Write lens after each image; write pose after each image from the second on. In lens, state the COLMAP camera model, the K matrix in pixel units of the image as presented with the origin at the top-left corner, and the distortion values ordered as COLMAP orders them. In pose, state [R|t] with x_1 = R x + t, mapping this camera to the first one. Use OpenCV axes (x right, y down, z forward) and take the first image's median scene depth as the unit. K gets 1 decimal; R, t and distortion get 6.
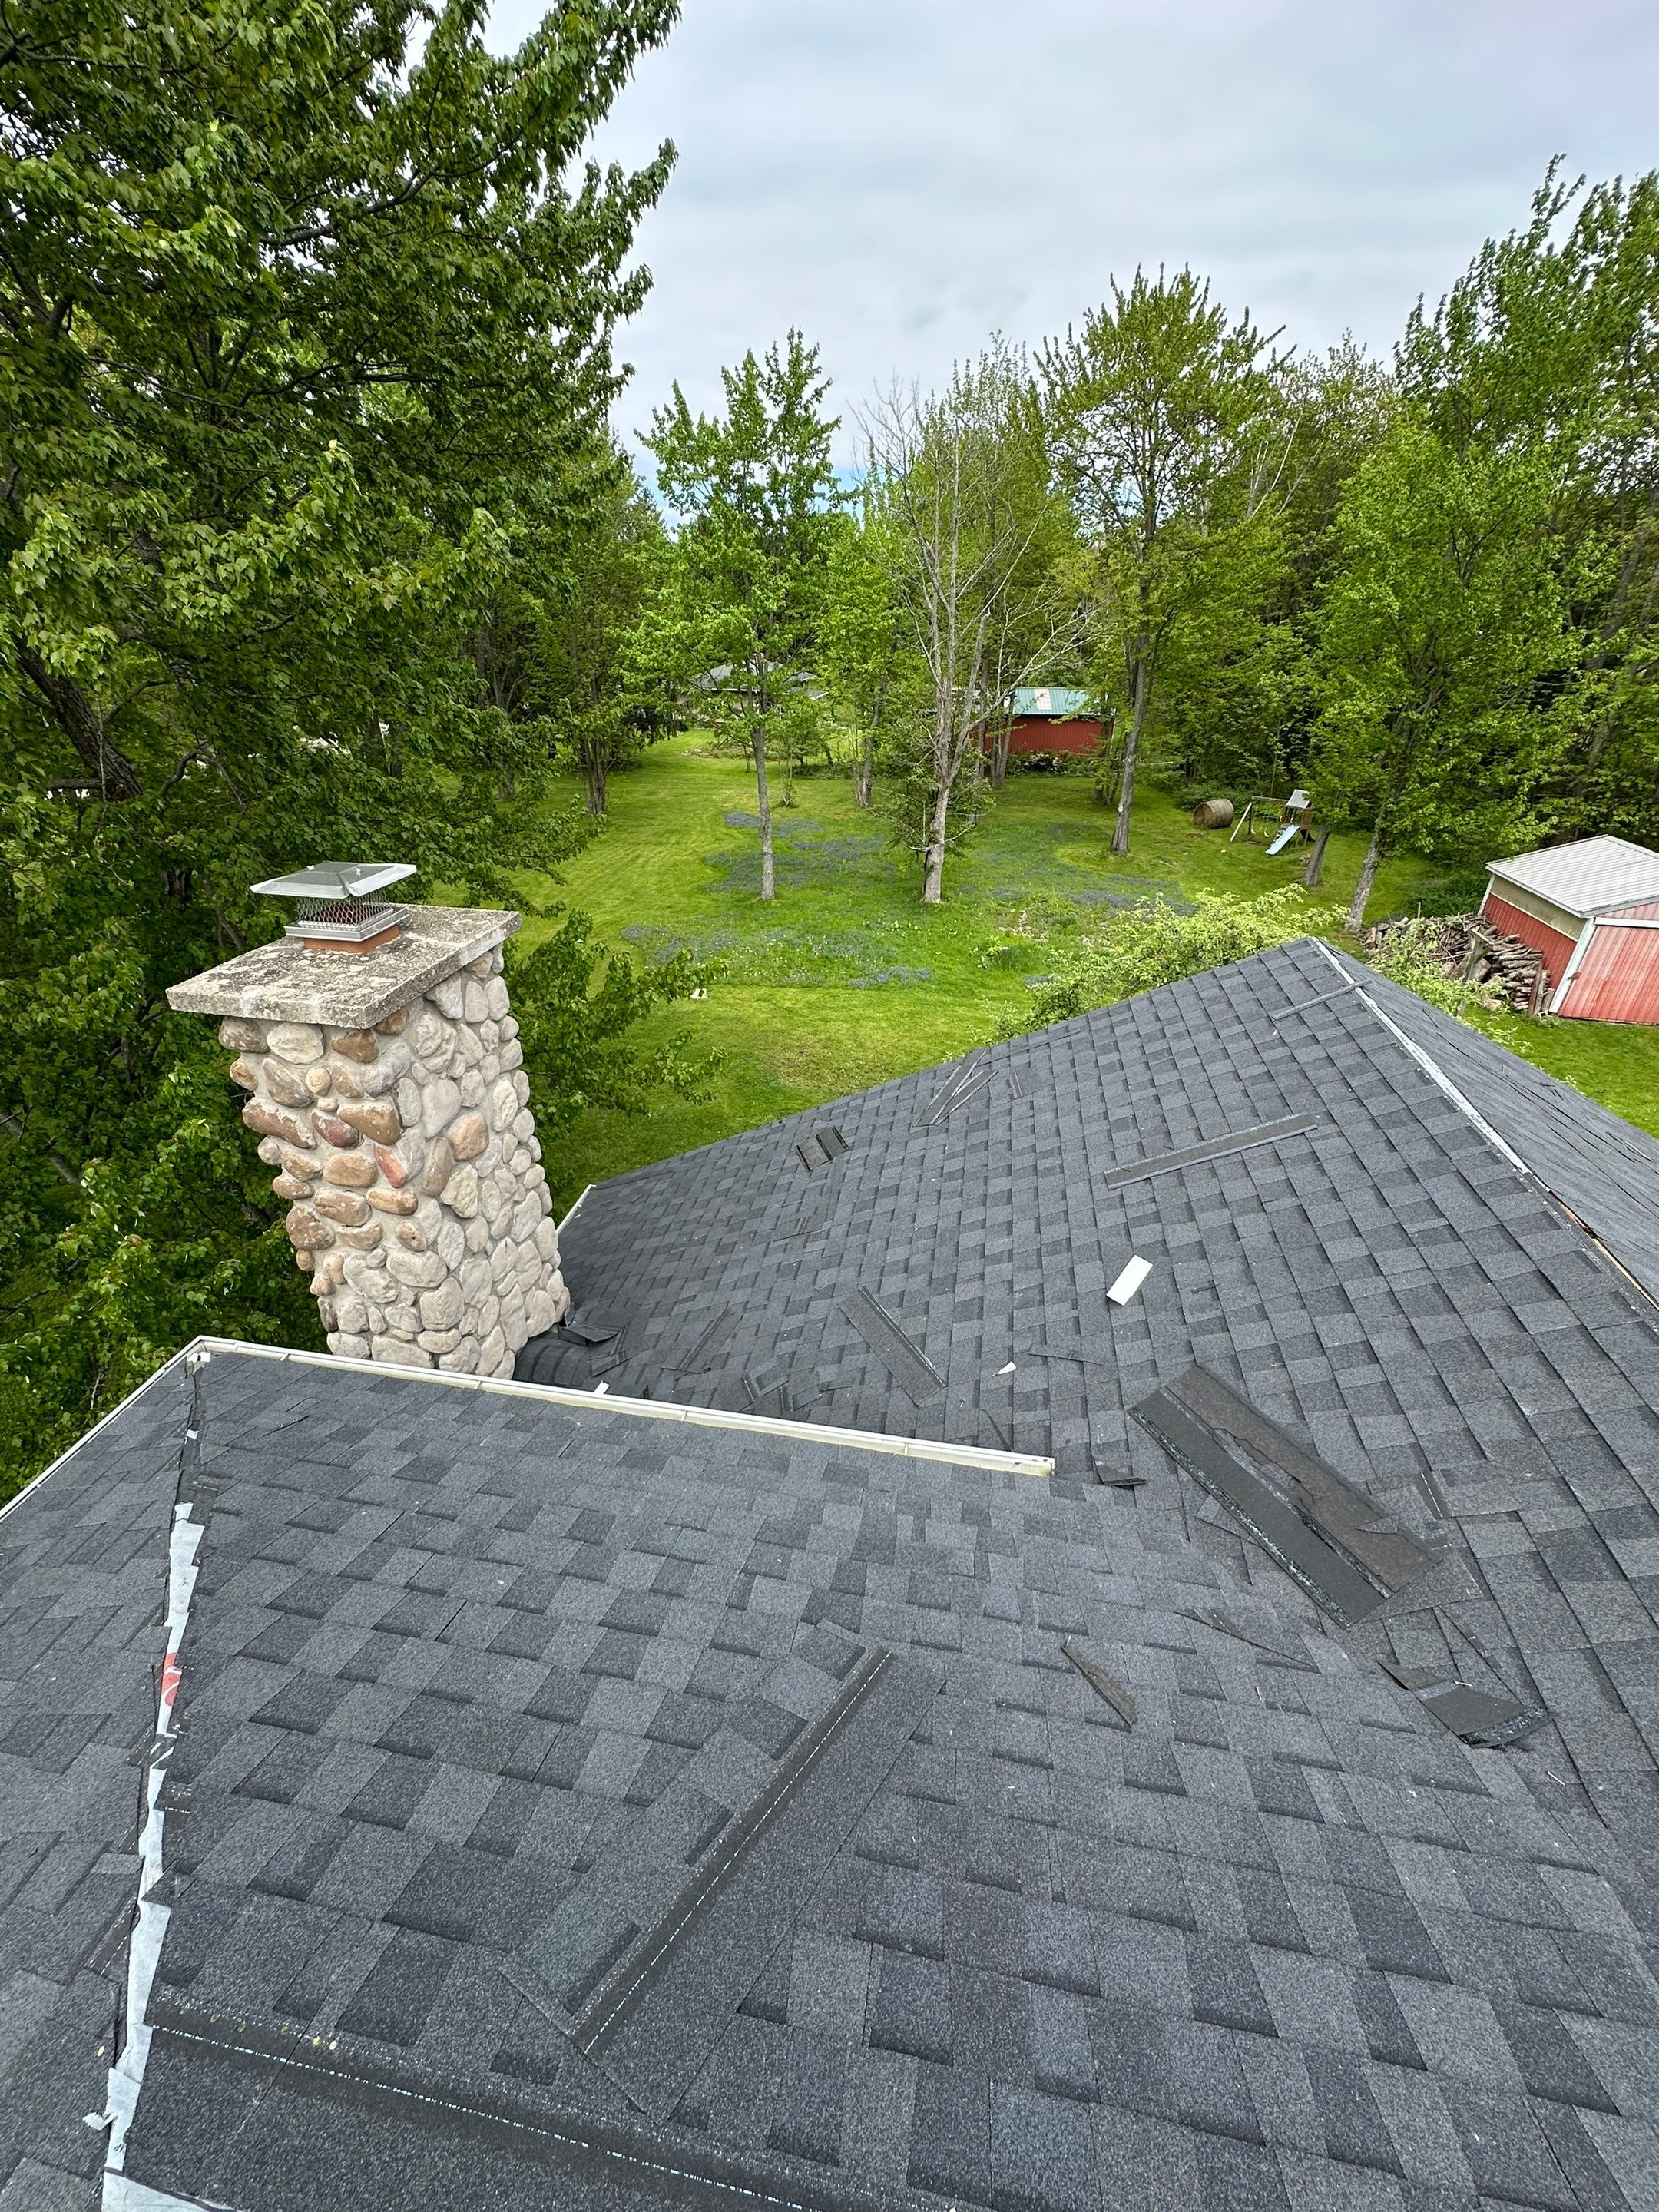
lens RADIAL K [[892.9, 0, 820.6], [0, 892.9, 1104.0], [0, 0, 1]] dist [-0.005796, 0.000907]
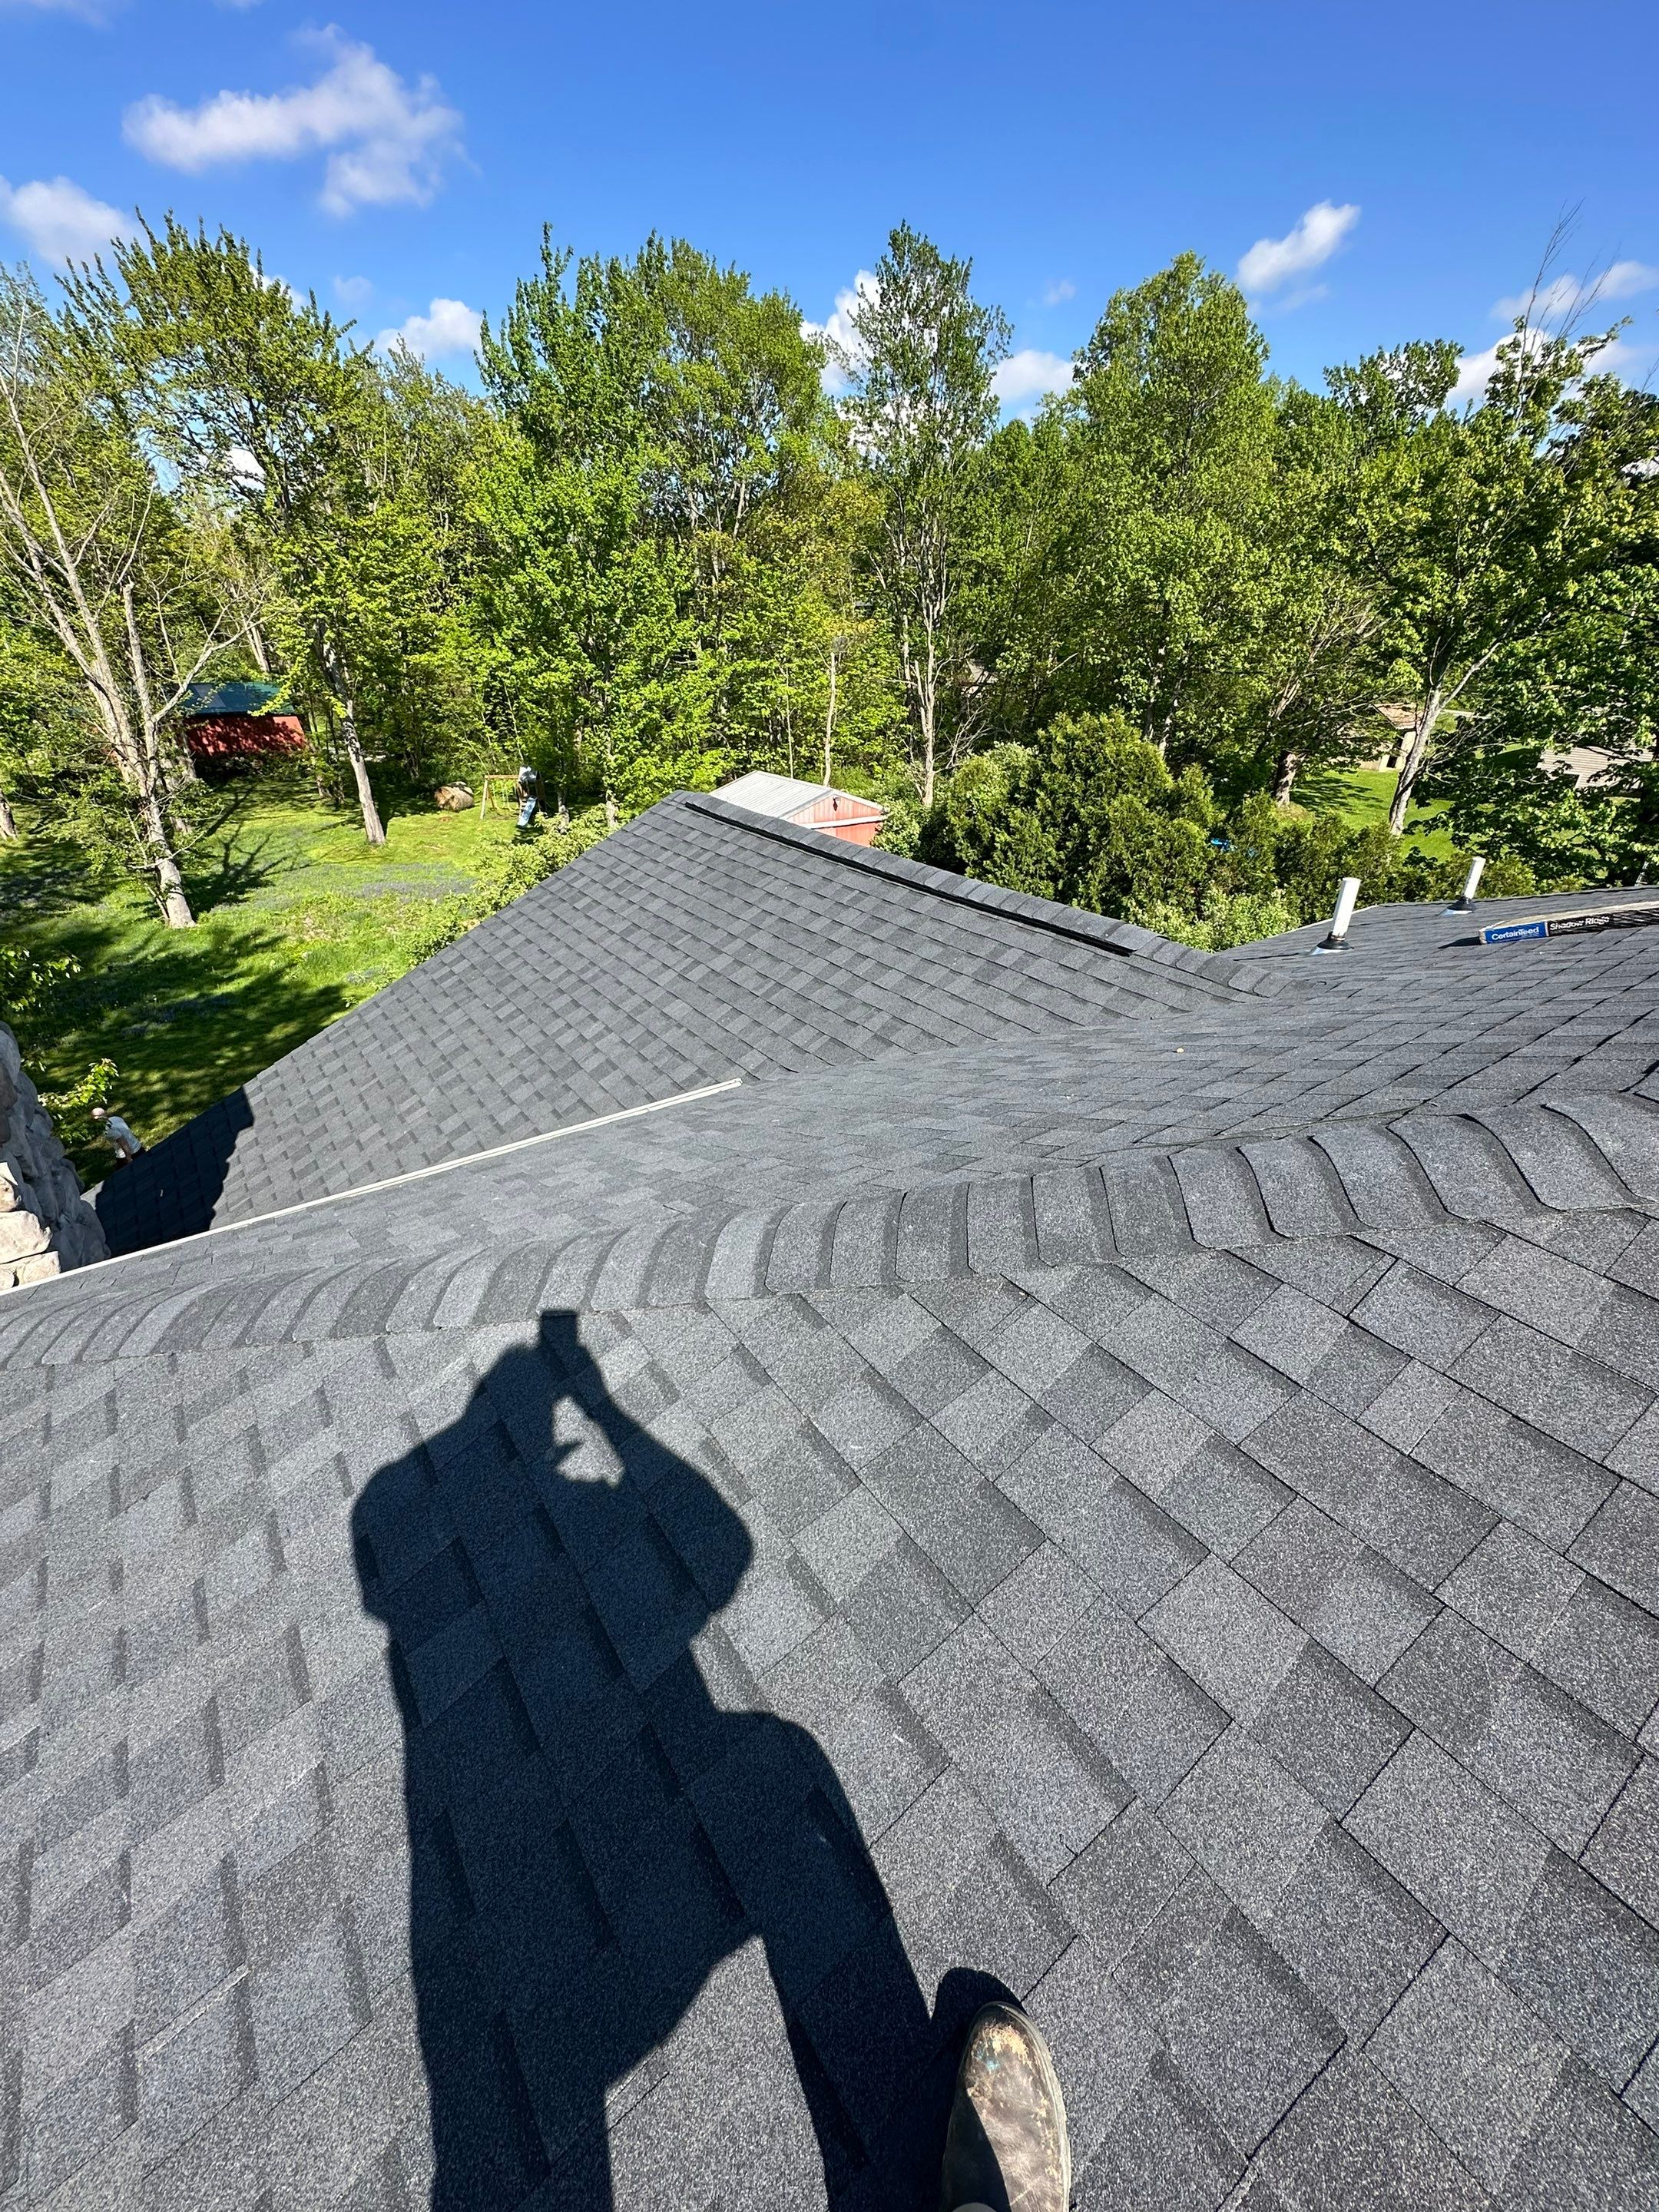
lens RADIAL K [[892.9, 0, 839.9], [0, 892.9, 1103.9], [0, 0, 1]] dist [-0.005796, 0.000907]
pose [[0.682085, -0.329110, 0.653028, -0.089155], [0.329324, 0.935566, 0.127524, 0.045660], [-0.652920, 0.128076, 0.746520, -0.029313]]
